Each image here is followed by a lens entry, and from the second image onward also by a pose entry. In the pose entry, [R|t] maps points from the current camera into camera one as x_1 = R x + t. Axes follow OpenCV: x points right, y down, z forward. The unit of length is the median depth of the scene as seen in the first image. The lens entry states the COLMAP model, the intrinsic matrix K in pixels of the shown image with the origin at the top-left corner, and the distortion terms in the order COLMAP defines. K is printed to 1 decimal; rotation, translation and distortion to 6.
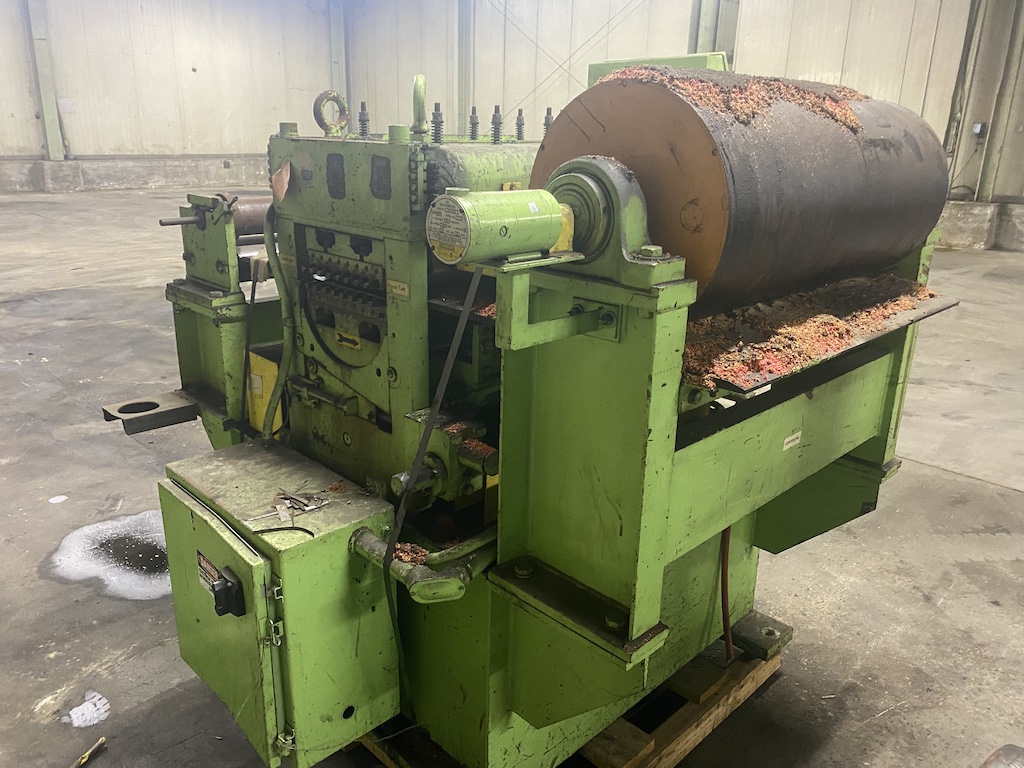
lens RADIAL K [[792.3, 0, 512.2], [0, 792.3, 383.0], [0, 0, 1]] dist [0.037971, -0.035291]
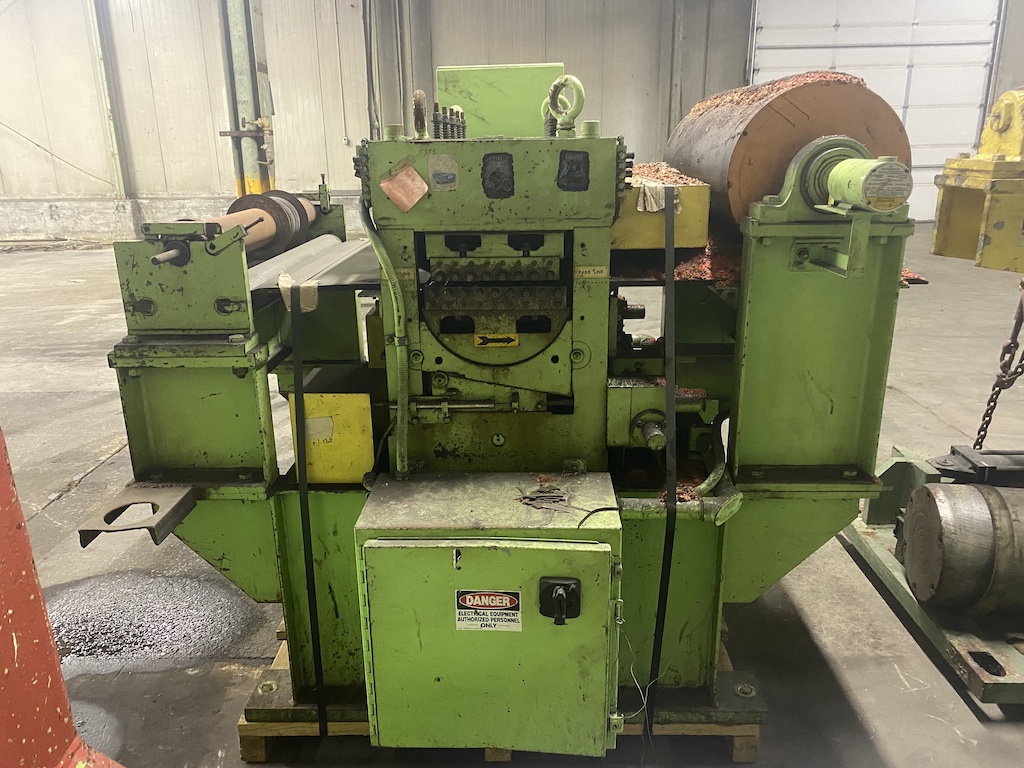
lens RADIAL K [[792.3, 0, 513.8], [0, 792.3, 385.5], [0, 0, 1]] dist [0.037971, -0.035291]
pose [[0.722597, -0.235001, 0.650098, -0.881146], [0.242563, 0.966841, 0.079885, -0.075503], [-0.647315, 0.099965, 0.755639, 0.242260]]
